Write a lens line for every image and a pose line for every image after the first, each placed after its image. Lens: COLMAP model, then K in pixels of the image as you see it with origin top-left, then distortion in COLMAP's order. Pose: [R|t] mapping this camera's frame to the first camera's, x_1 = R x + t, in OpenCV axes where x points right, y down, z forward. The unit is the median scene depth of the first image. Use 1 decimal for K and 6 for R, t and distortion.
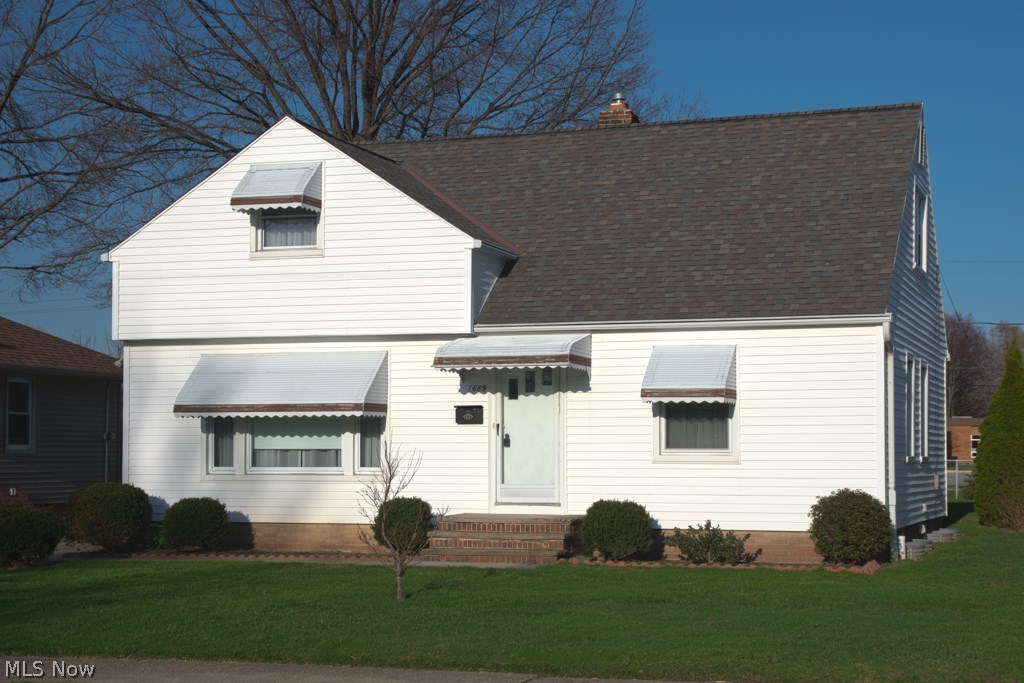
lens RADIAL K [[1722.4, 0, 514.2], [0, 1722.4, 339.5], [0, 0, 1]] dist [0.183629, 0.000000]
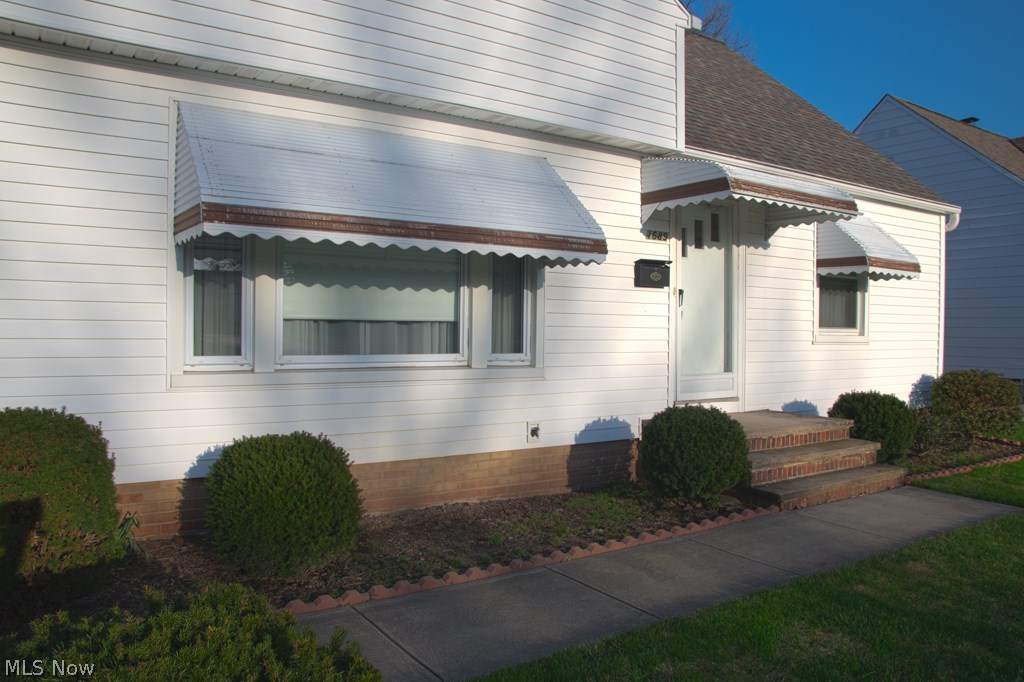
lens RADIAL K [[769.0, 0, 514.7], [0, 769.0, 333.3], [0, 0, 1]] dist [-0.088465, 0.017116]
pose [[0.596183, 0.004726, 0.802835, -0.298015], [-0.060193, 0.997431, 0.038828, 0.058247], [-0.800589, -0.071474, 0.594936, 0.864176]]
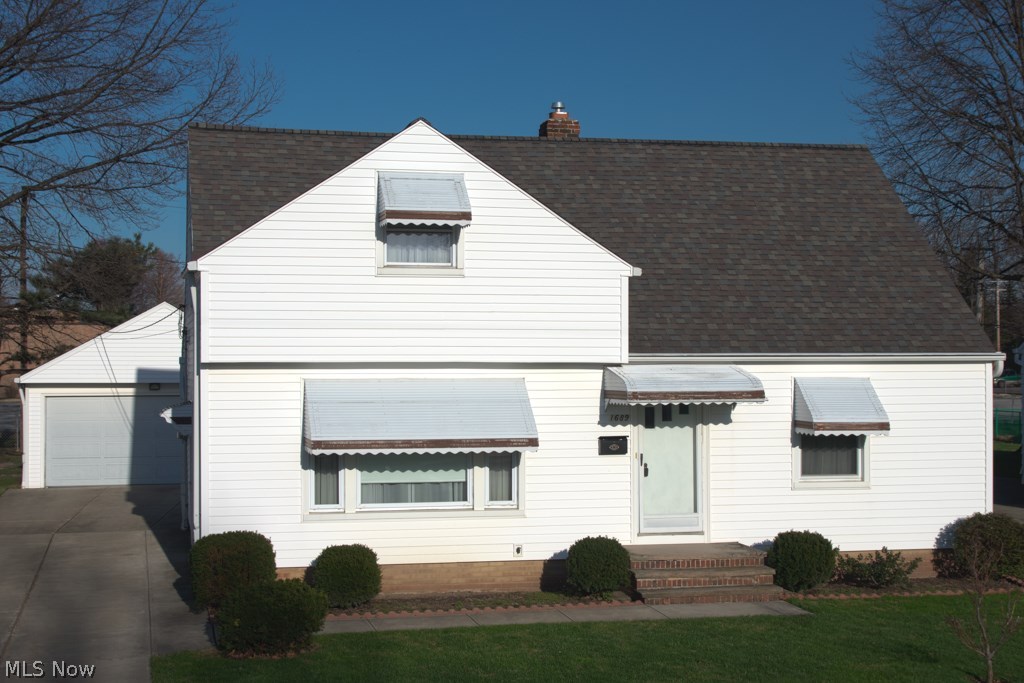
lens RADIAL K [[1624.6, 0, 508.3], [0, 1624.6, 348.0], [0, 0, 1]] dist [0.042519, 0.000000]
pose [[0.849331, 0.001772, 0.527858, -0.563267], [-0.032024, 0.998325, 0.048175, -0.054023], [-0.526888, -0.057821, 0.847965, 0.253659]]
